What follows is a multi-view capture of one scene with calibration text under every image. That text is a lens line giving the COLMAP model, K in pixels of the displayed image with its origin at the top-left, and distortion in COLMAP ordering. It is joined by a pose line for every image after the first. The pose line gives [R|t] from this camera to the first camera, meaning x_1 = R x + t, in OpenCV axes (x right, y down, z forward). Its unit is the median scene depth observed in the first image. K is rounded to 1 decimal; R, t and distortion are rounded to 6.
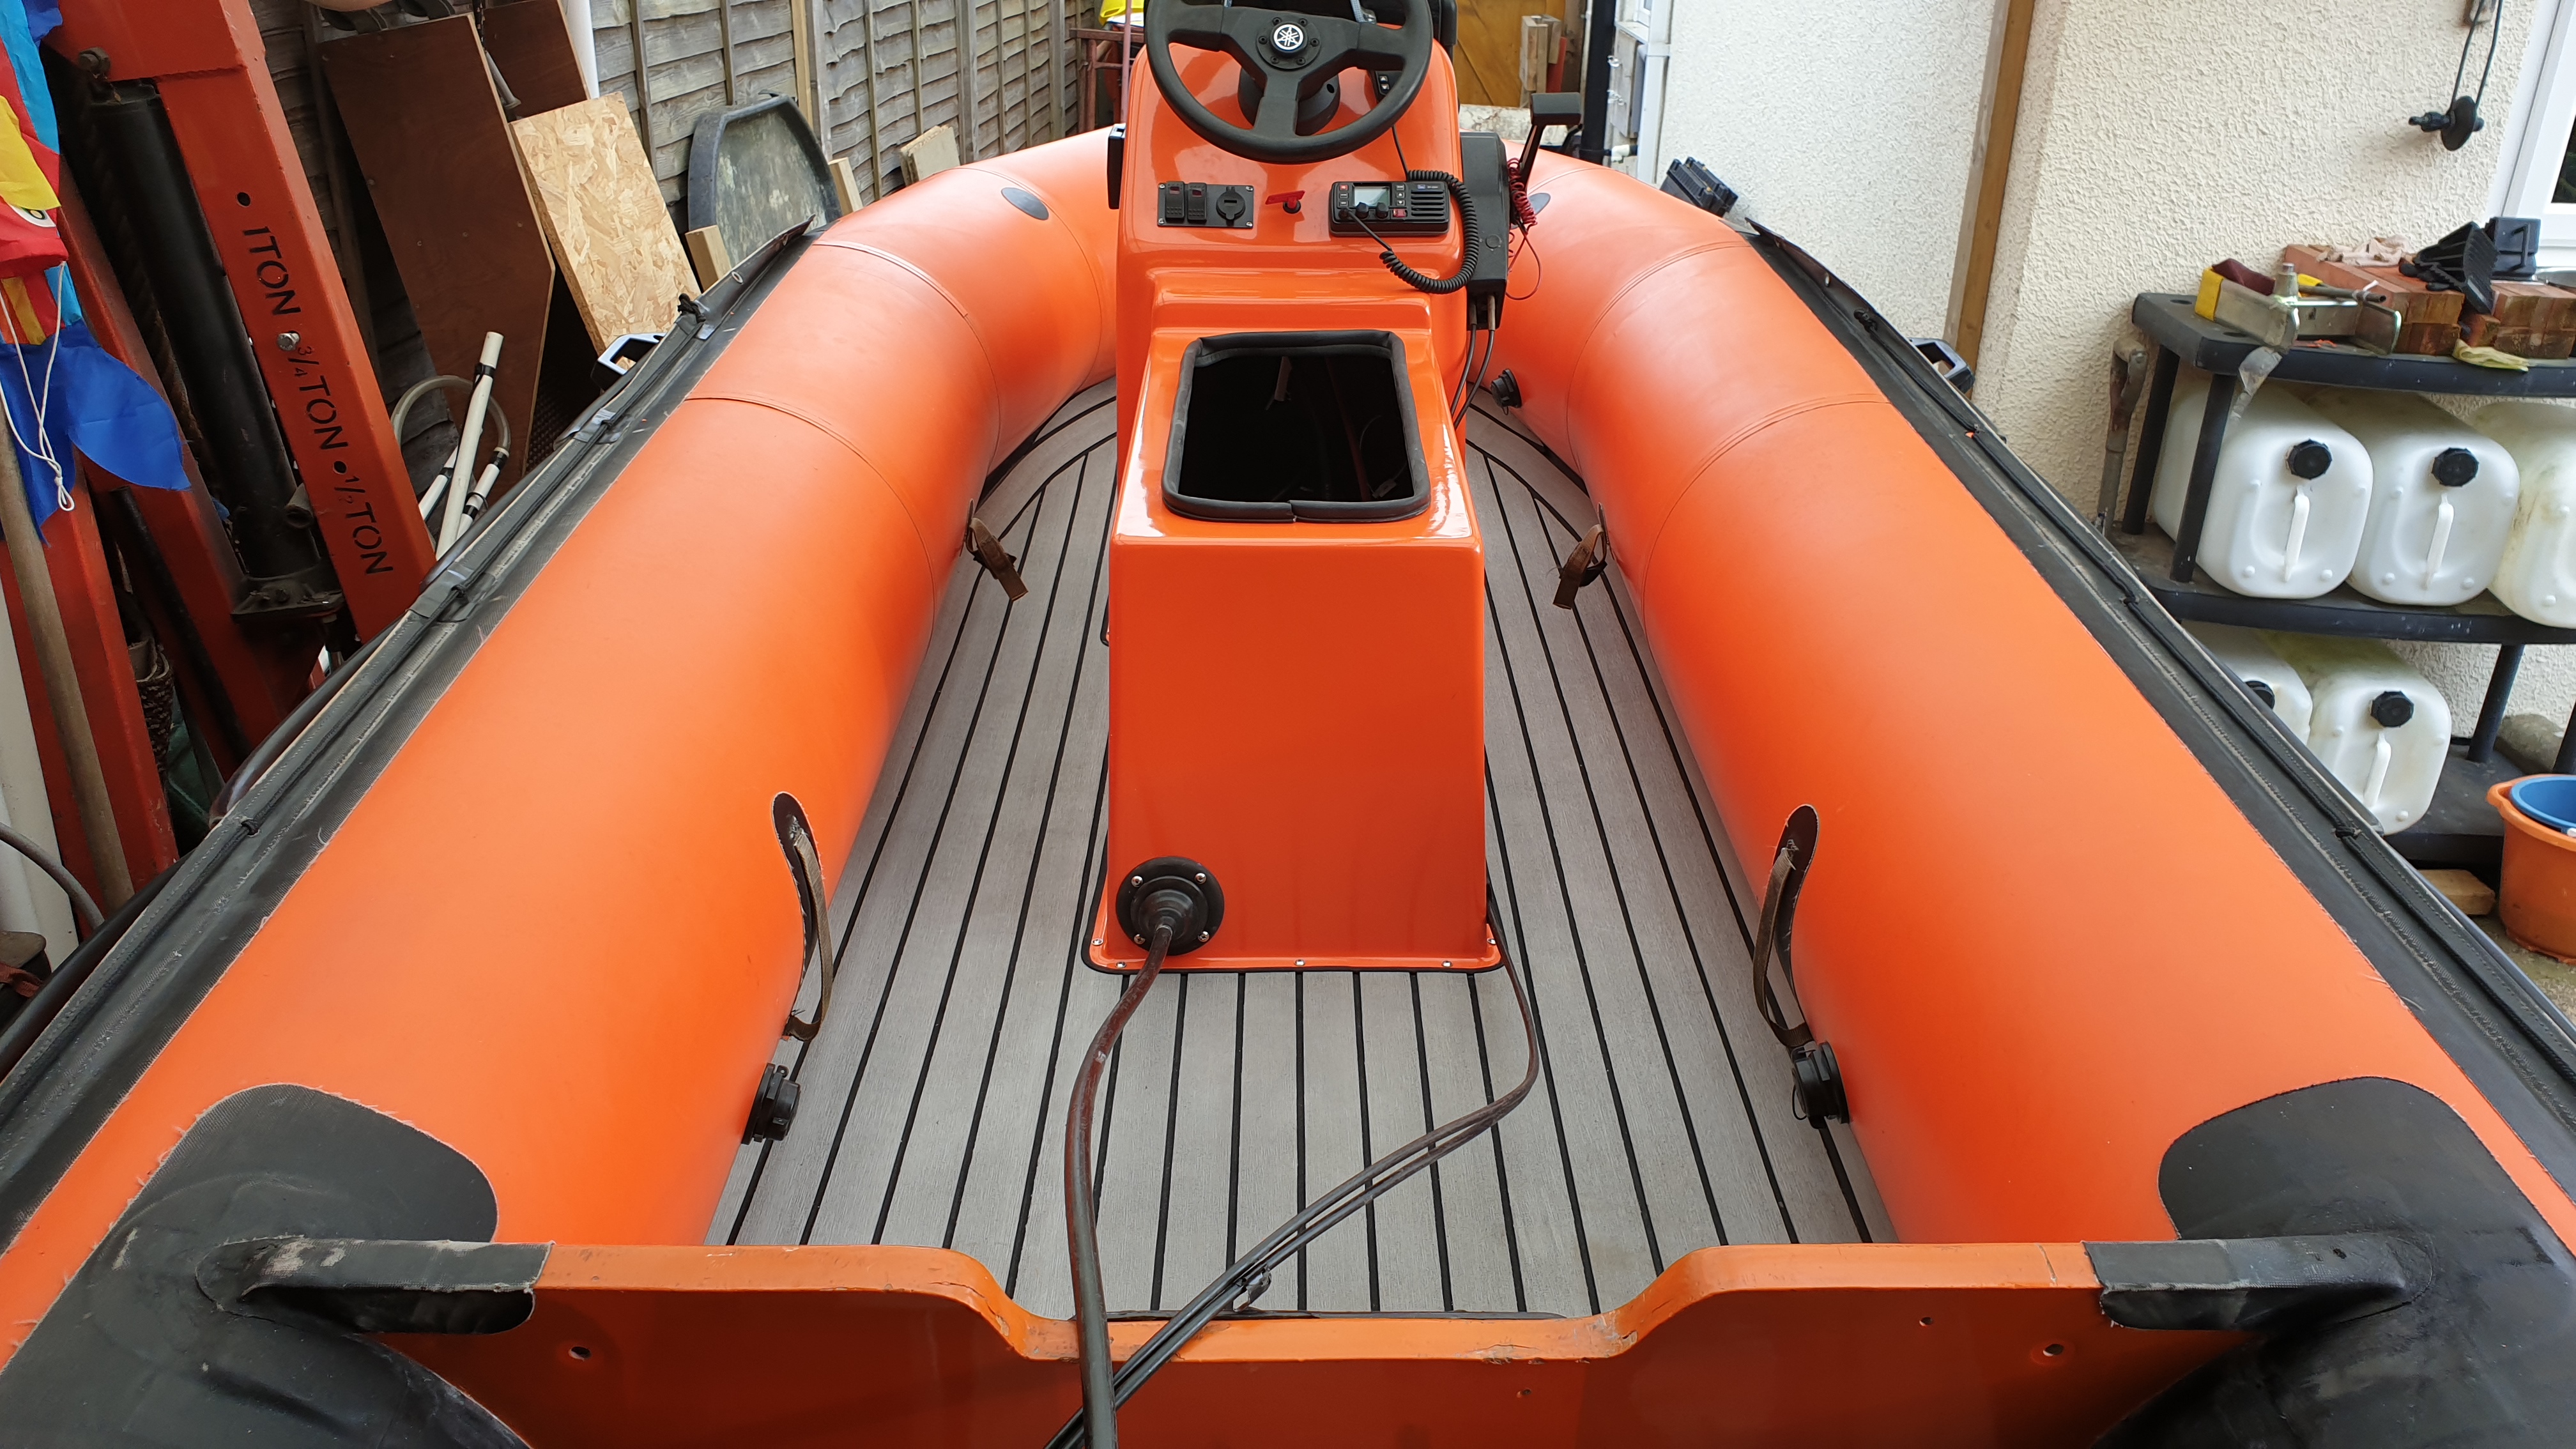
lens RADIAL K [[2032.3, 0, 1298.5], [0, 2032.3, 732.3], [0, 0, 1]] dist [-0.010842, 0.031033]
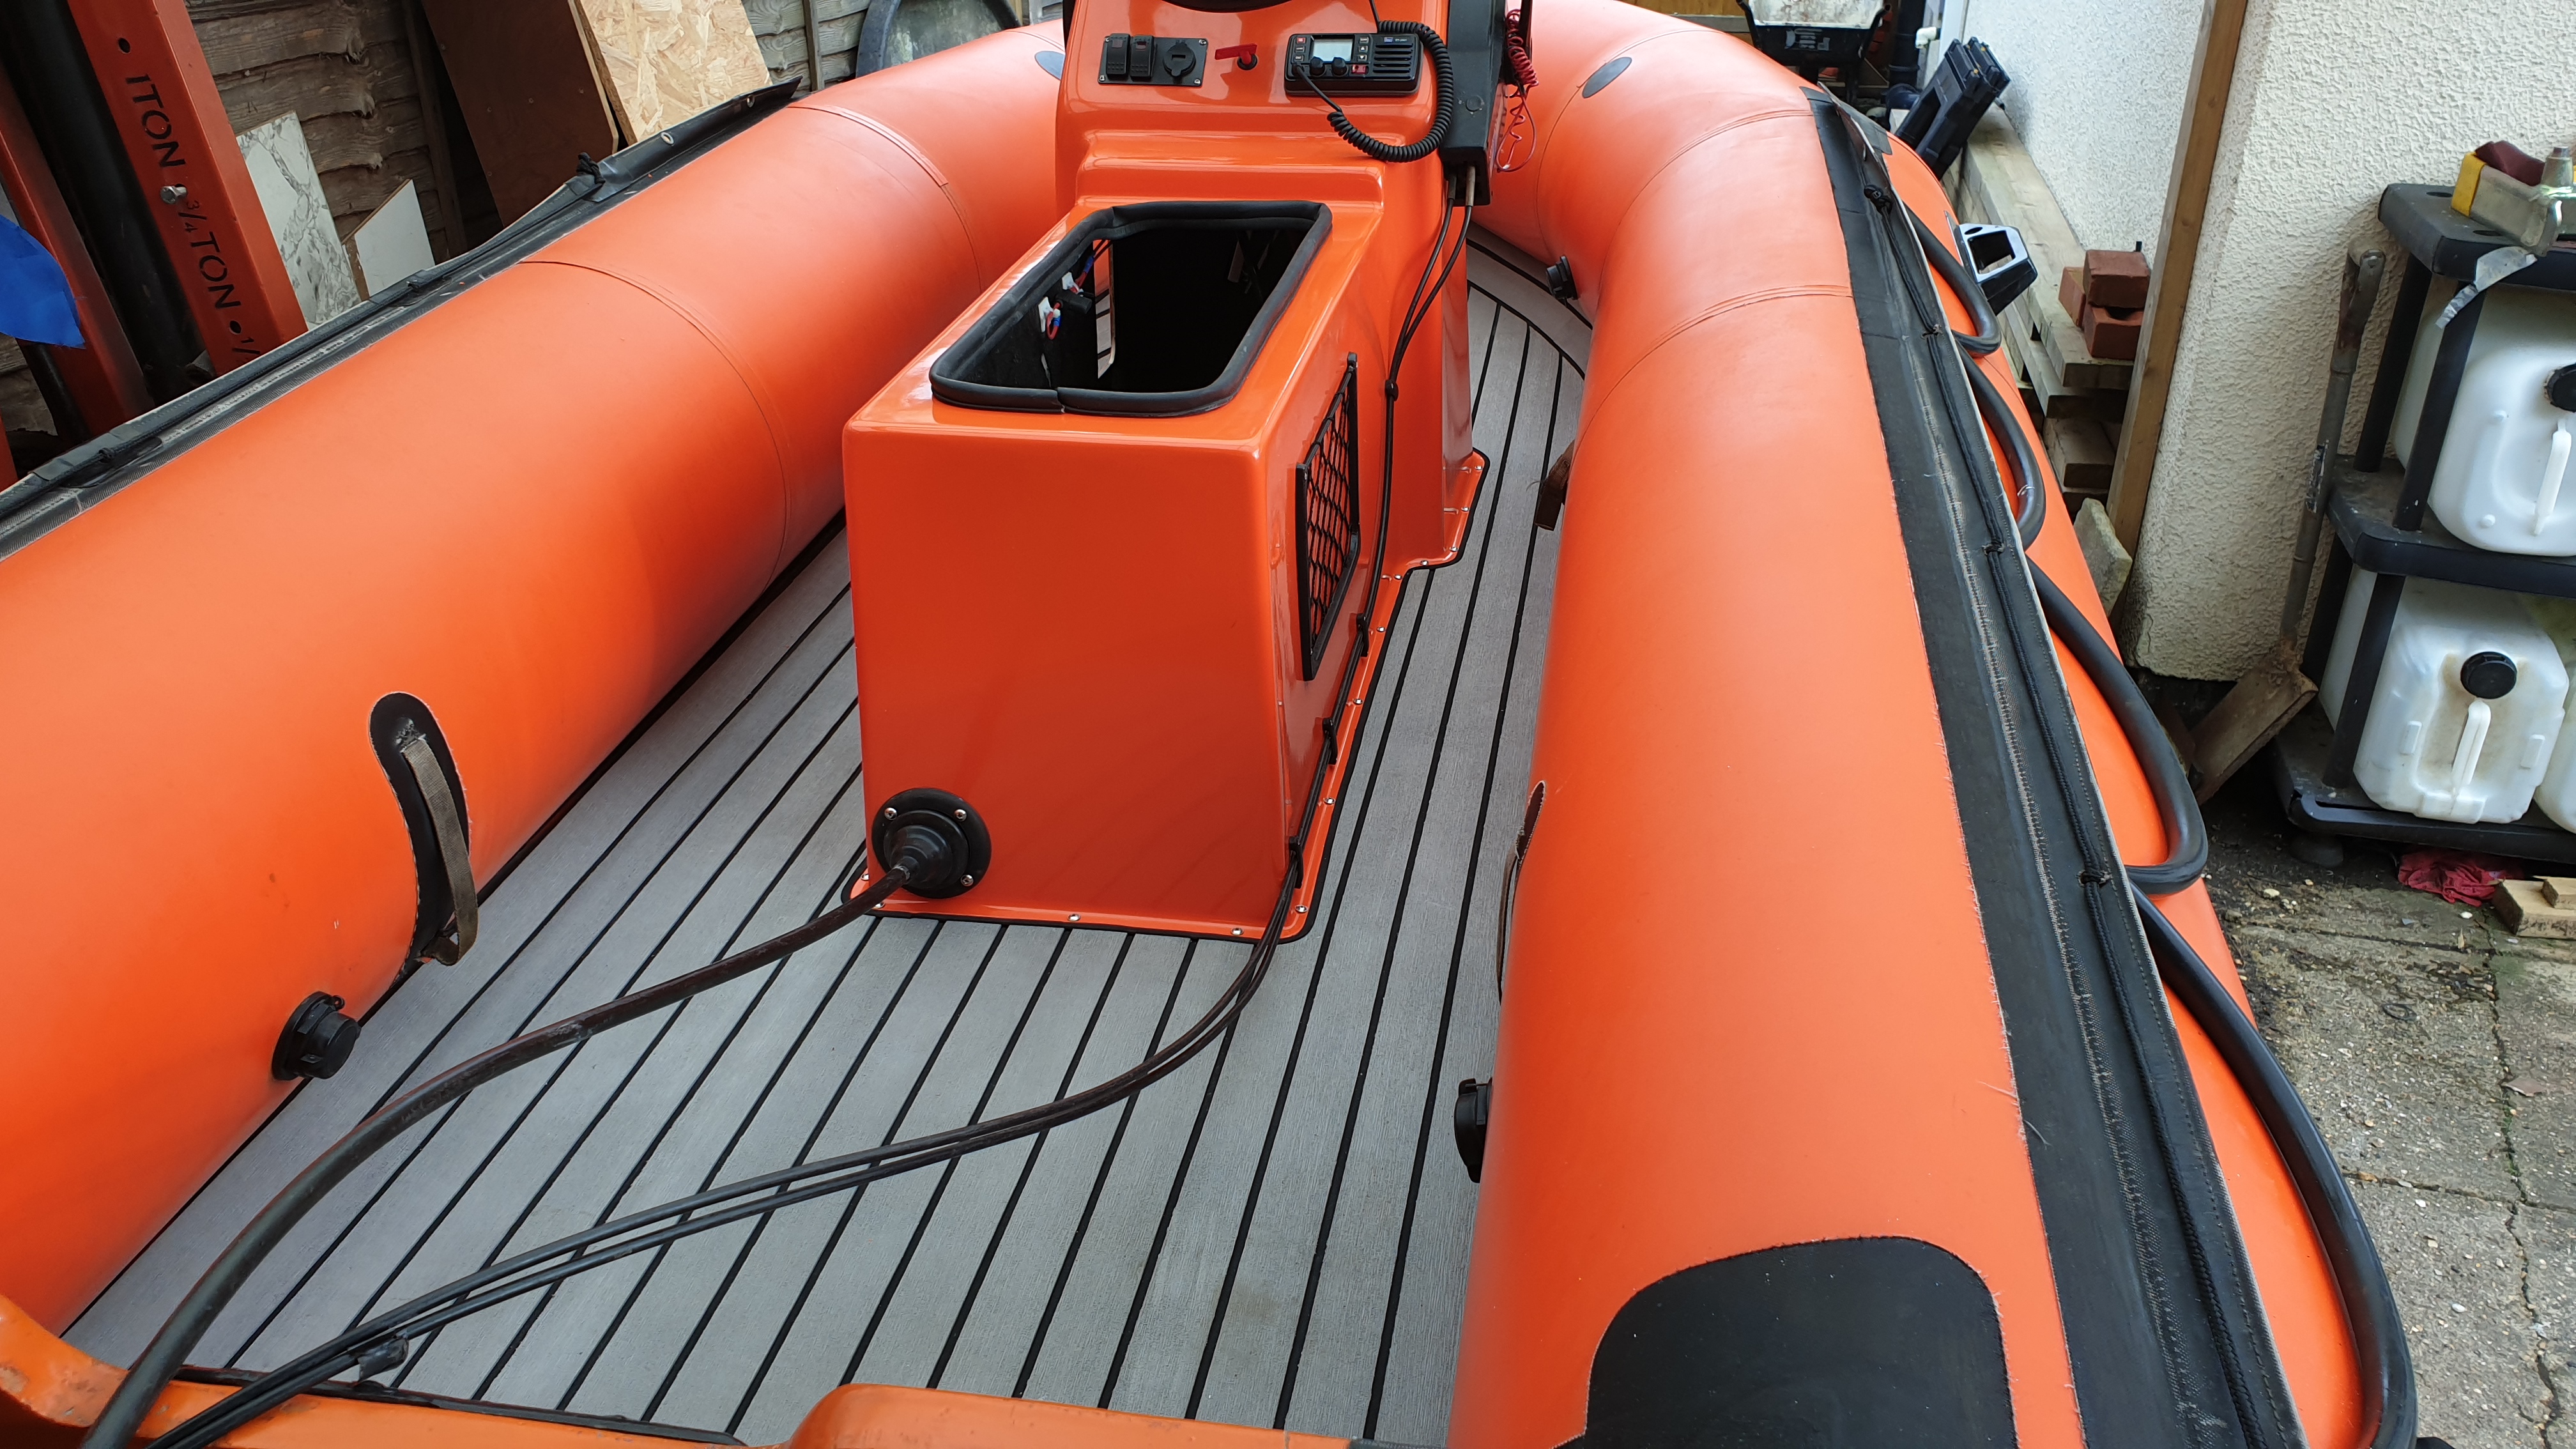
lens RADIAL K [[2032.3, 0, 1274.3], [0, 2032.3, 713.9], [0, 0, 1]] dist [-0.010842, 0.031033]
pose [[0.981461, 0.060086, -0.181998, 0.185518], [-0.053186, 0.997677, 0.042565, -0.012666], [0.184133, -0.032096, 0.982377, 0.119103]]
